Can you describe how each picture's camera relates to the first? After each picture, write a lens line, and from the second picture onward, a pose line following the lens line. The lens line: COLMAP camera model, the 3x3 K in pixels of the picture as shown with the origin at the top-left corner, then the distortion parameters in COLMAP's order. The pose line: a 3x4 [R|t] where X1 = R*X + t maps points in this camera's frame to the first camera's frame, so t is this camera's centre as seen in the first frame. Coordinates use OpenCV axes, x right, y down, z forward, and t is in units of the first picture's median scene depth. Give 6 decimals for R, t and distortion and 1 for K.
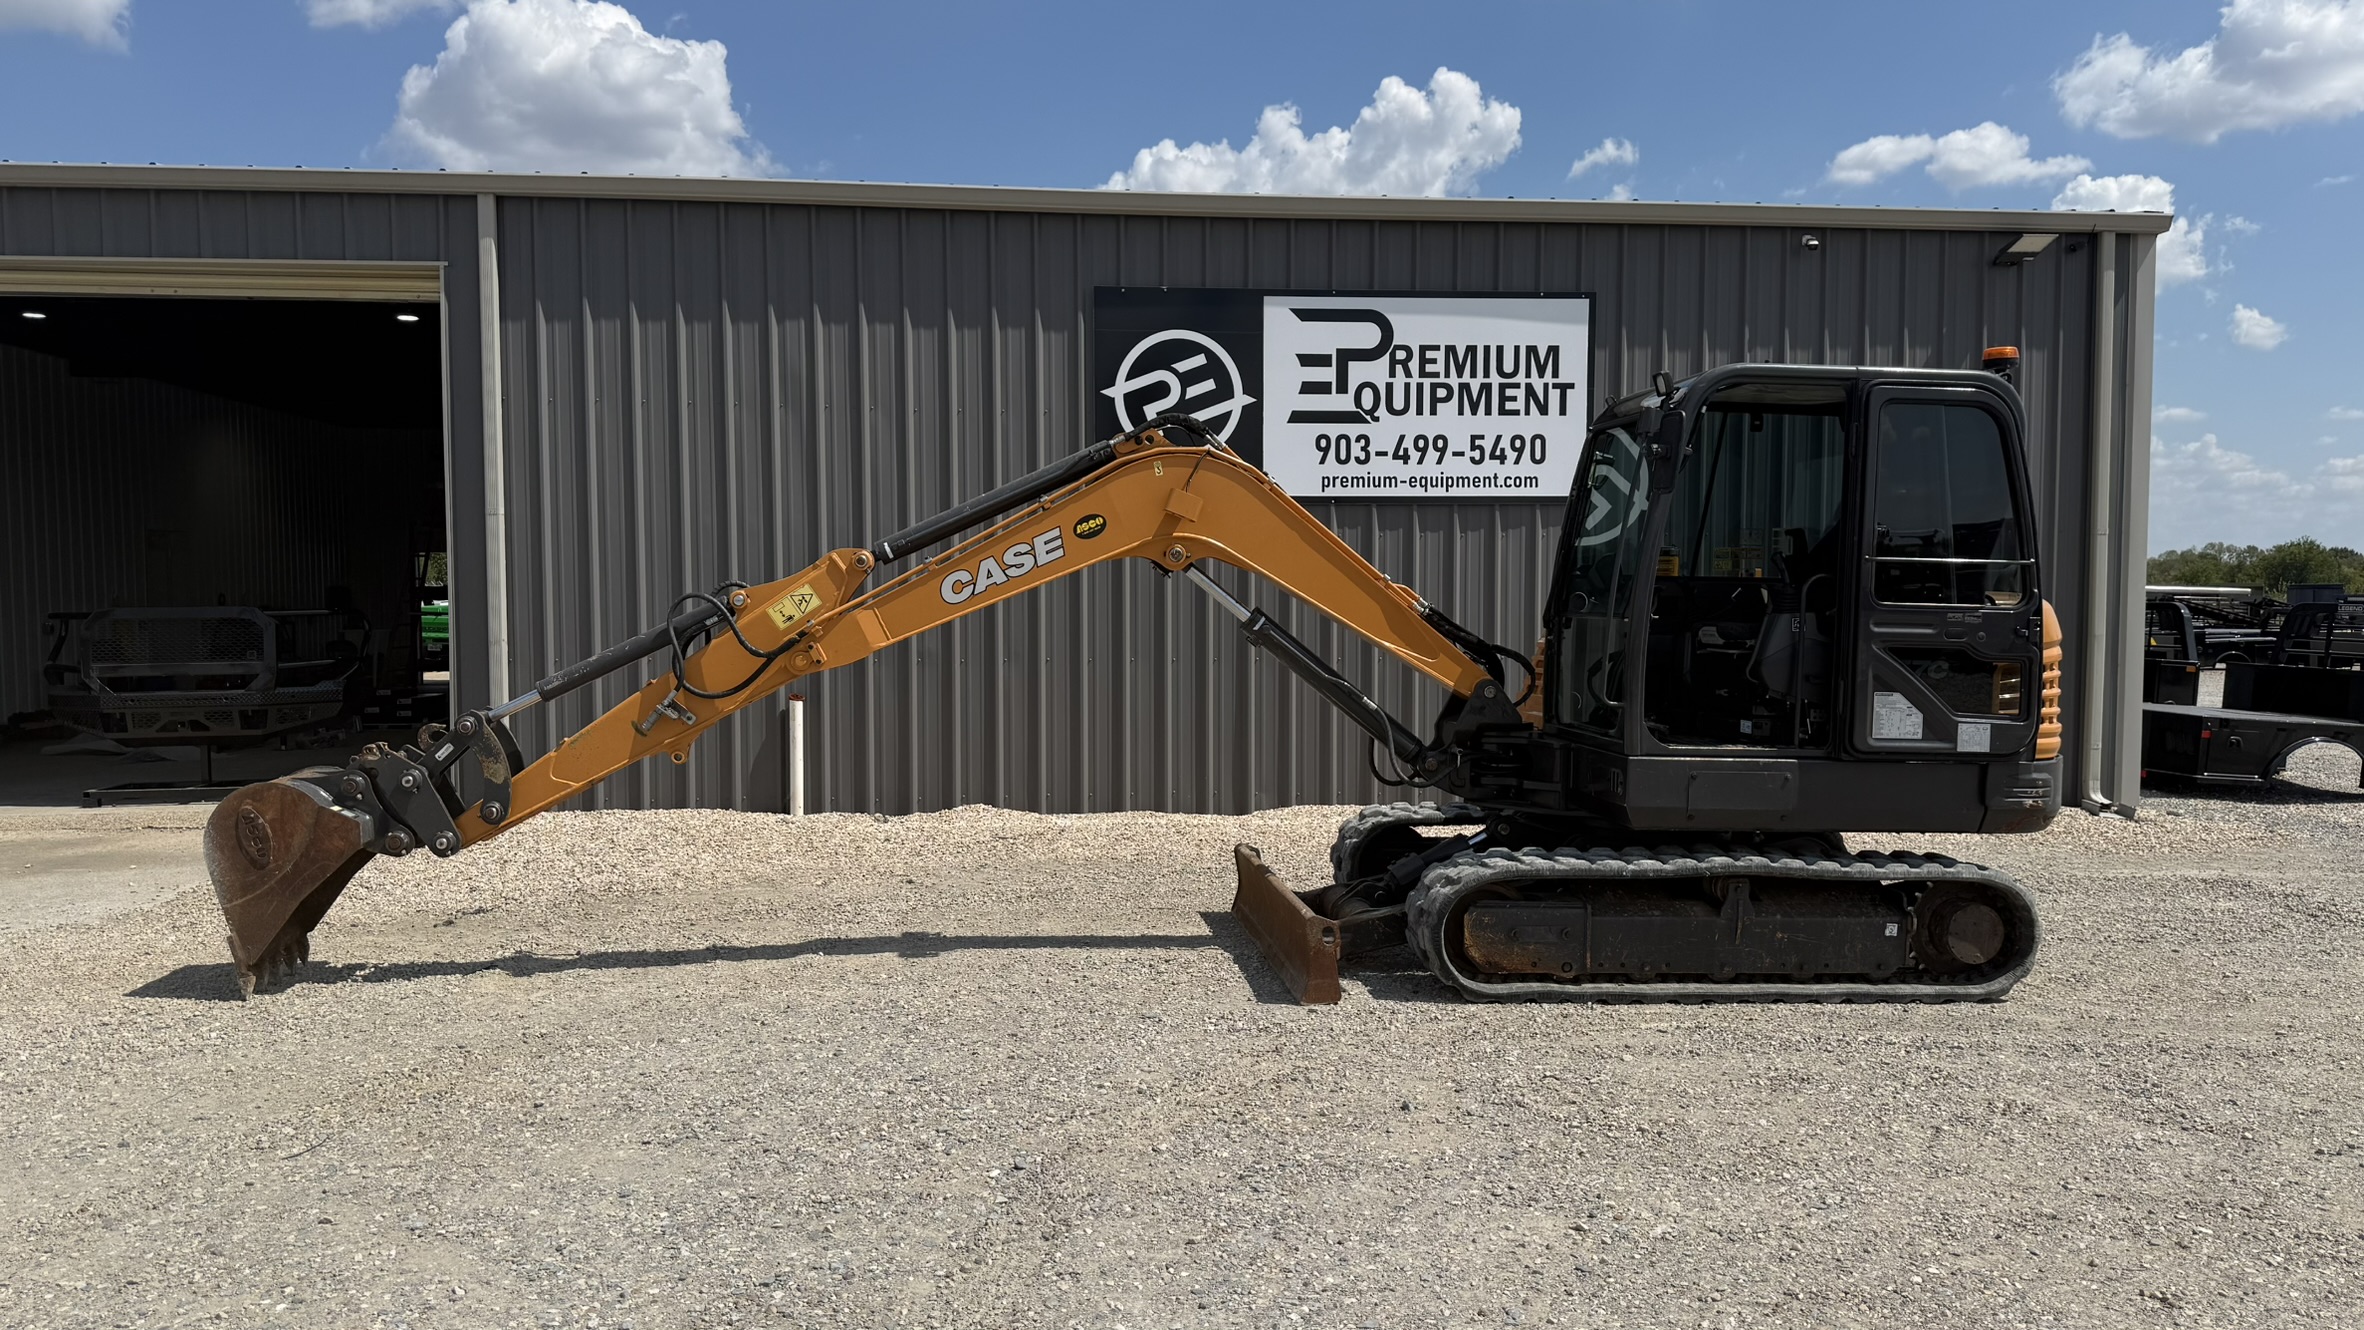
lens RADIAL K [[1689.8, 0, 1189.3], [0, 1689.8, 713.6], [0, 0, 1]] dist [0.133269, -0.201495]
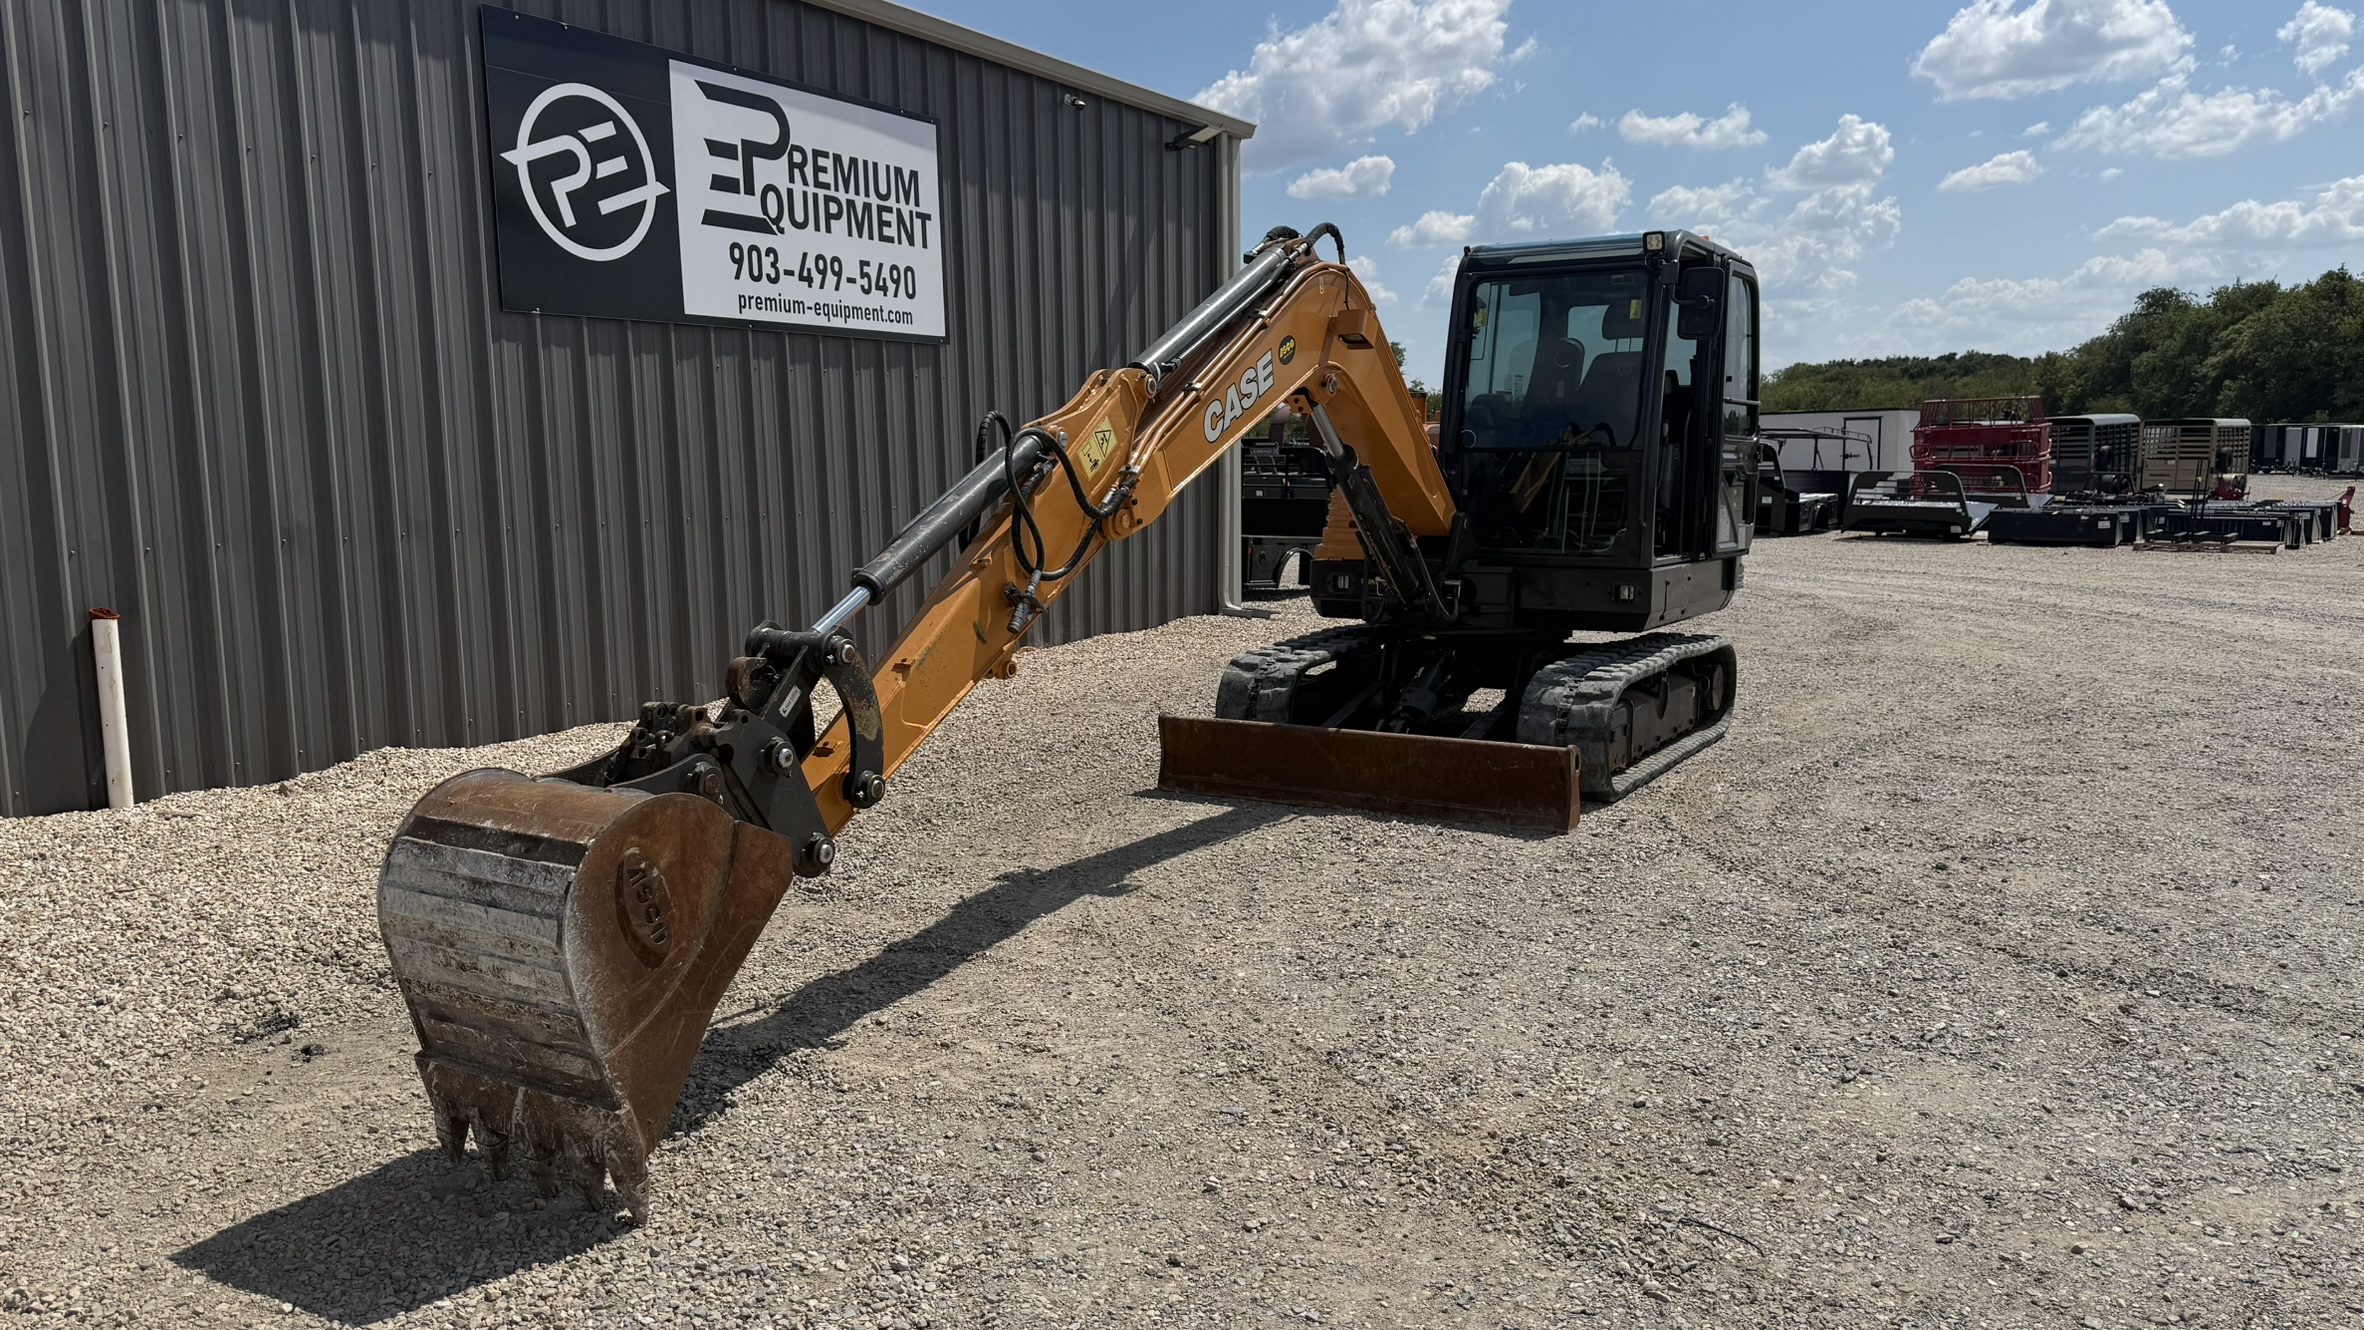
lens RADIAL K [[1680.9, 0, 1182.0], [0, 1680.9, 665.0], [0, 0, 1]] dist [0.264789, -0.633447]
pose [[0.582986, -0.110772, 0.804895, -0.491043], [0.067329, 0.993842, 0.088009, -0.019148], [-0.809687, 0.002885, 0.586854, 0.331902]]
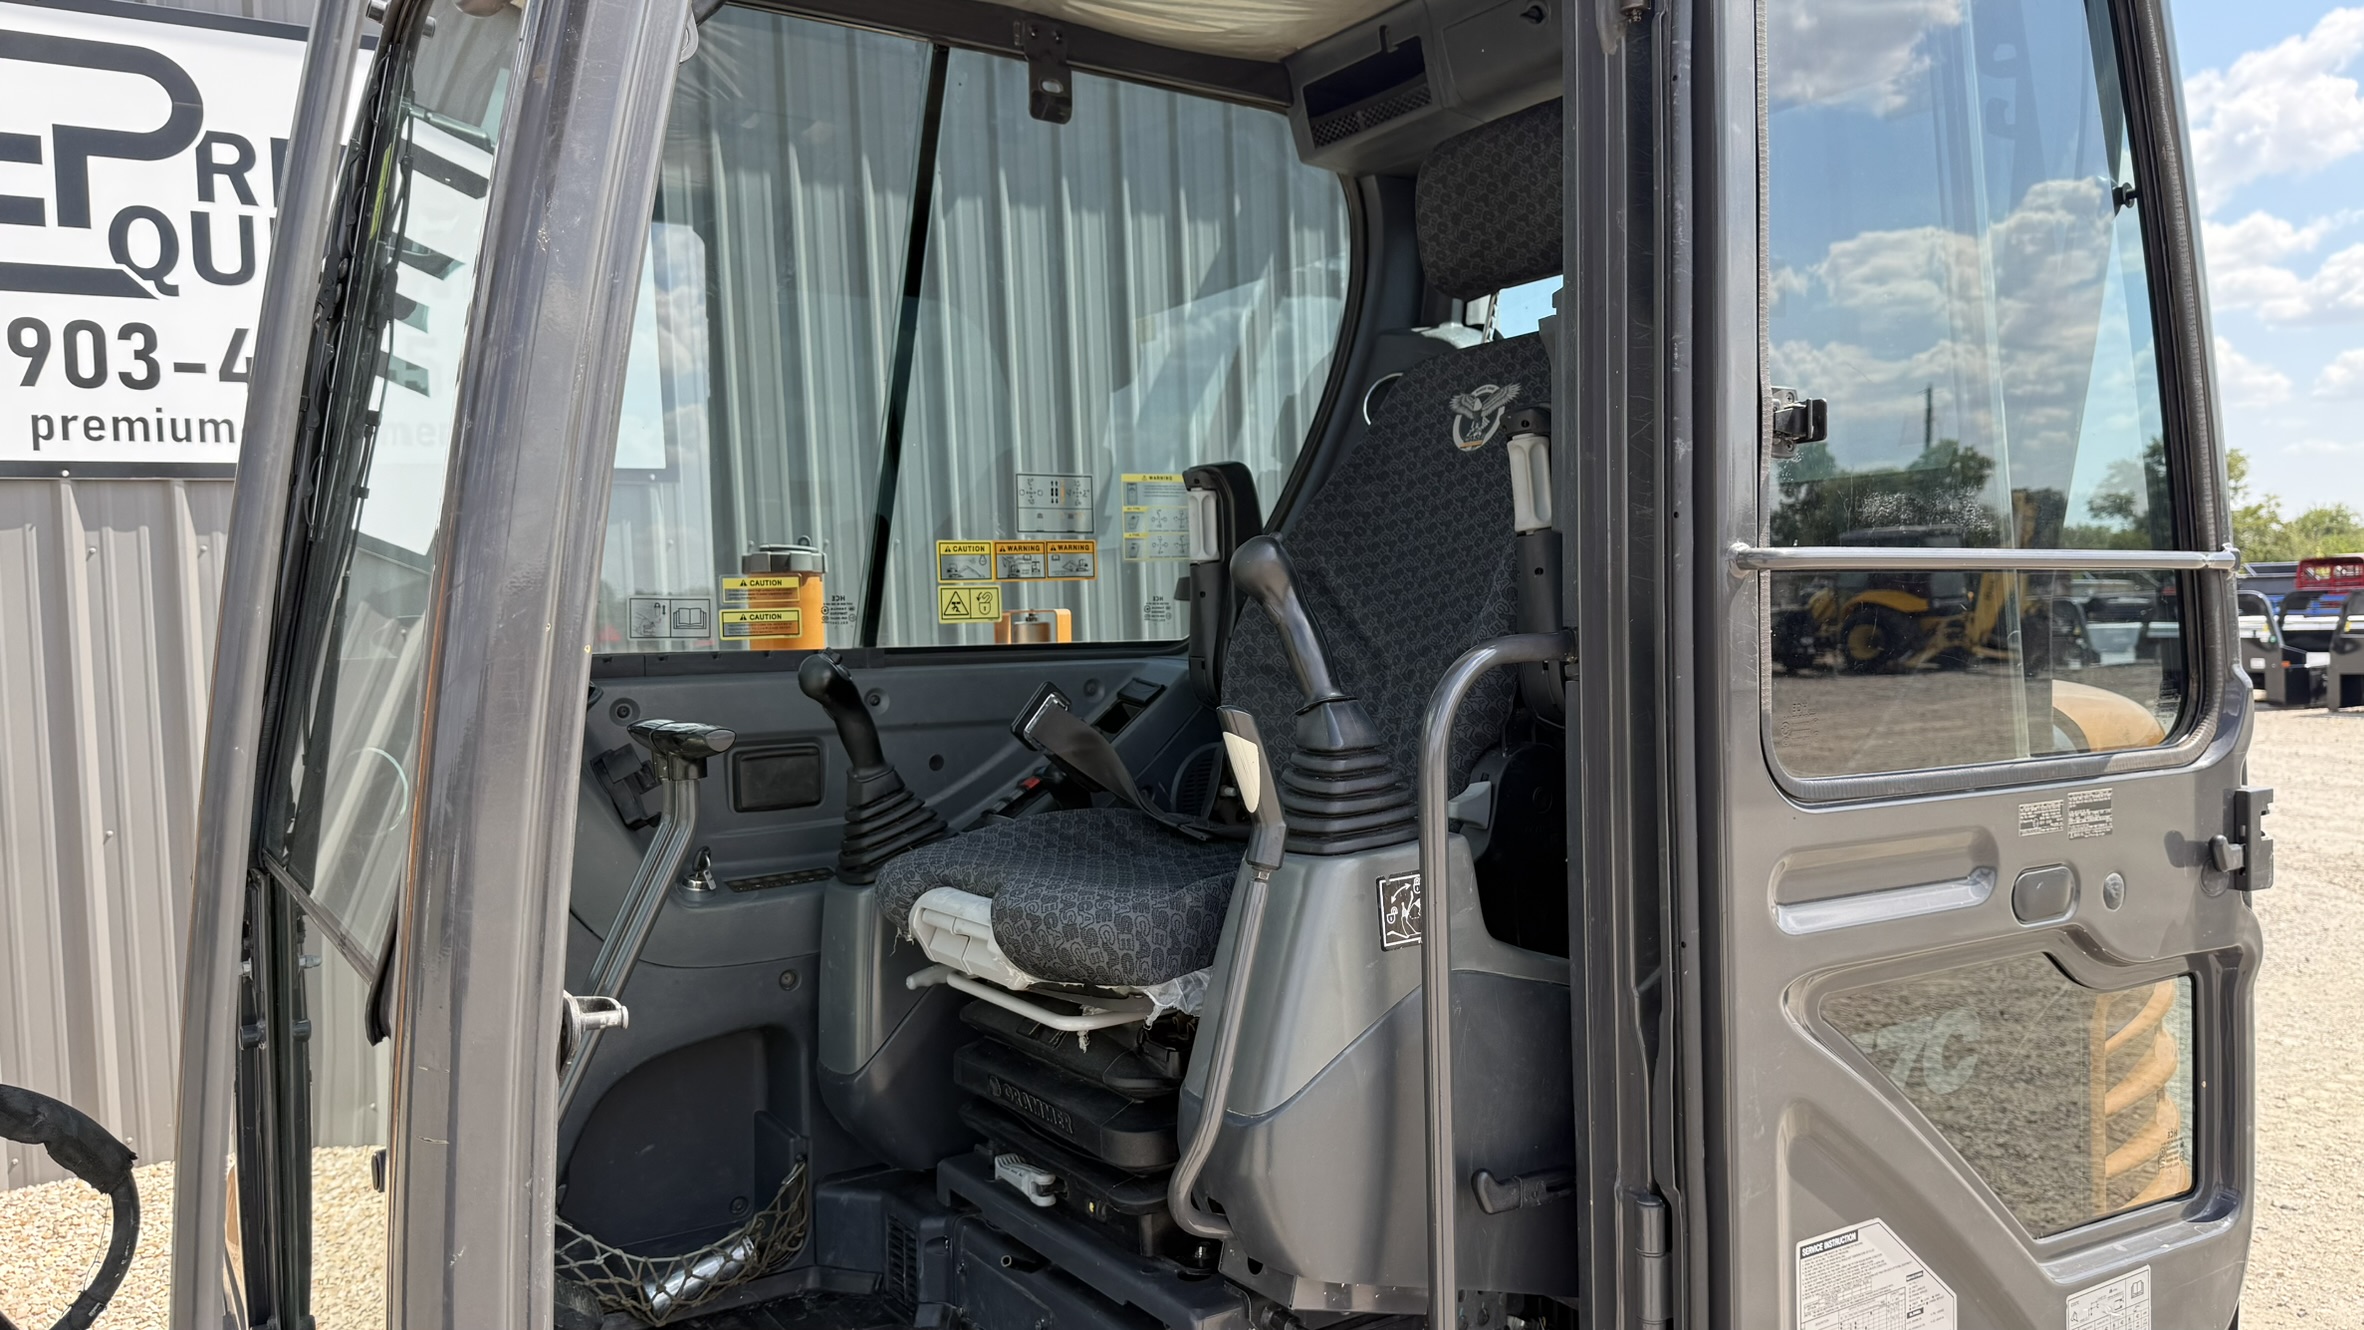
lens RADIAL K [[1734.6, 0, 1182.0], [0, 1734.6, 665.0], [0, 0, 1]] dist [0.005864, 0.003731]
pose [[0.896882, -0.044262, 0.440049, 0.142897], [0.065510, 0.997299, -0.033205, -0.042807], [-0.437391, 0.058608, 0.897360, 0.480131]]
